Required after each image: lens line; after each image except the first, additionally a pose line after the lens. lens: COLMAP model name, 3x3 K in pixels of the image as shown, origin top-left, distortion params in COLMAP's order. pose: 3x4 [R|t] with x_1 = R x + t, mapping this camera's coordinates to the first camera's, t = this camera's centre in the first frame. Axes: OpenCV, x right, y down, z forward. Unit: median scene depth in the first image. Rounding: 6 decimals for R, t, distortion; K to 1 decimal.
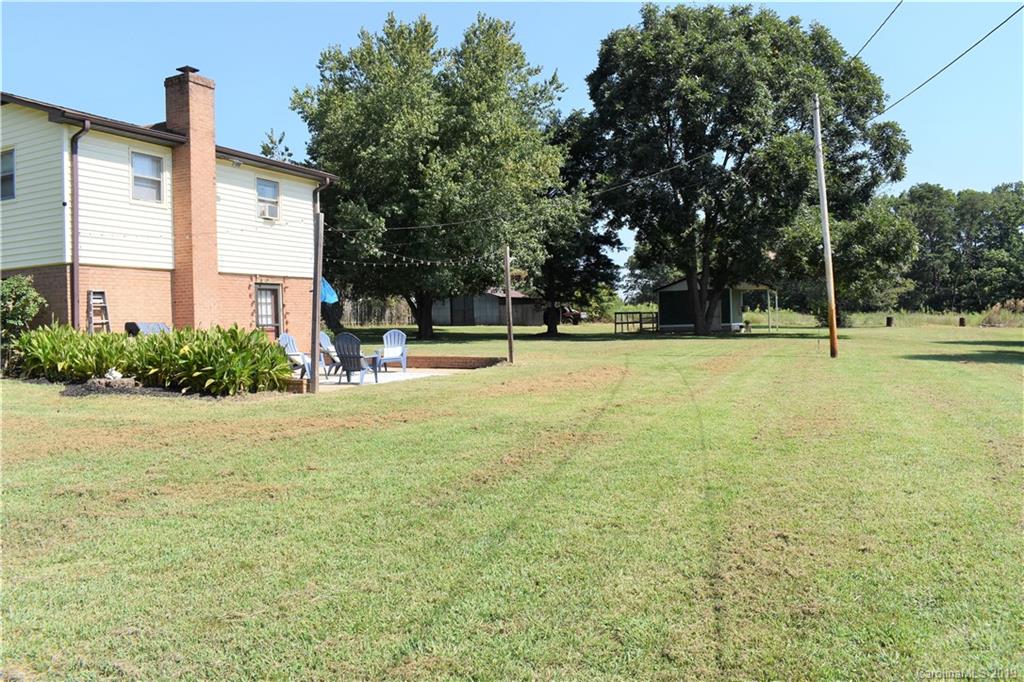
lens RADIAL K [[799.8, 0, 507.0], [0, 799.8, 343.8], [0, 0, 1]] dist [-0.081080, 0.007567]
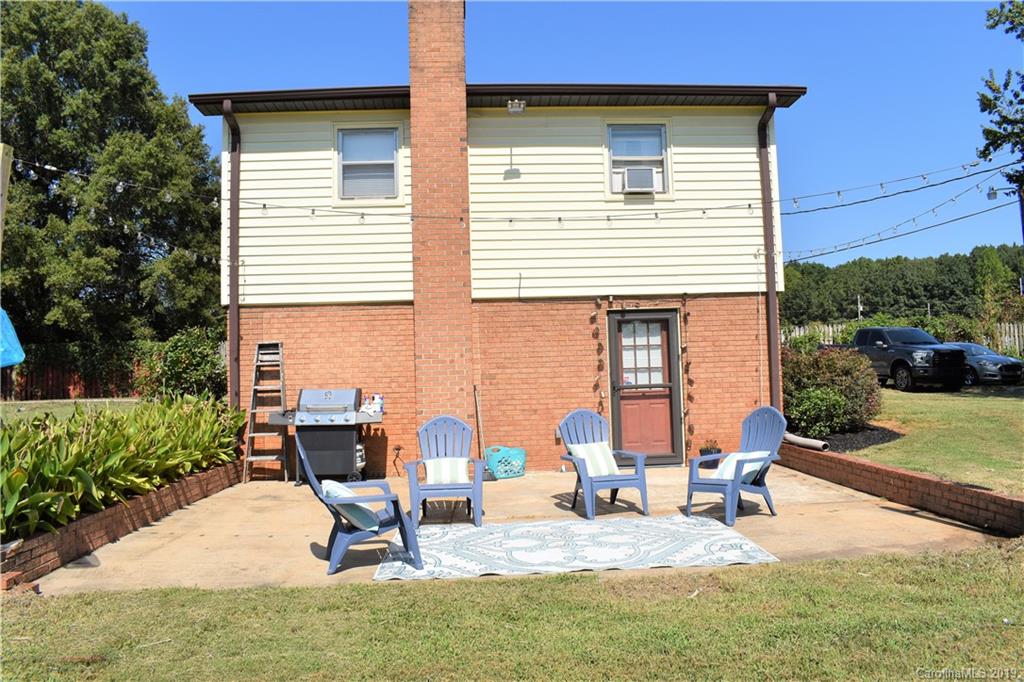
lens RADIAL K [[799.8, 0, 507.0], [0, 799.8, 343.8], [0, 0, 1]] dist [-0.081080, 0.007567]
pose [[0.463594, -0.035198, -0.885348, 0.142226], [-0.003755, 0.999124, -0.041688, -0.029887], [0.886040, 0.022650, 0.463056, 0.667509]]
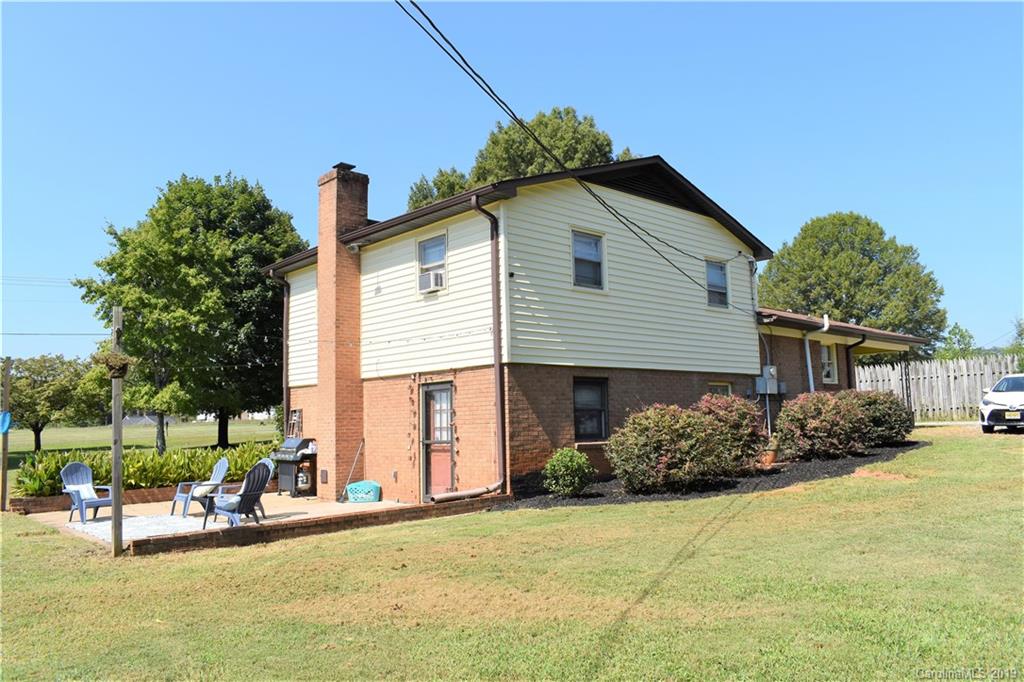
lens RADIAL K [[788.9, 0, 477.9], [0, 788.9, 314.1], [0, 0, 1]] dist [0.001461, 0.001528]
pose [[-0.404533, -0.079466, -0.911064, 0.329908], [0.024374, 0.994927, -0.097603, -0.067623], [0.914199, -0.061690, -0.400543, 1.326121]]
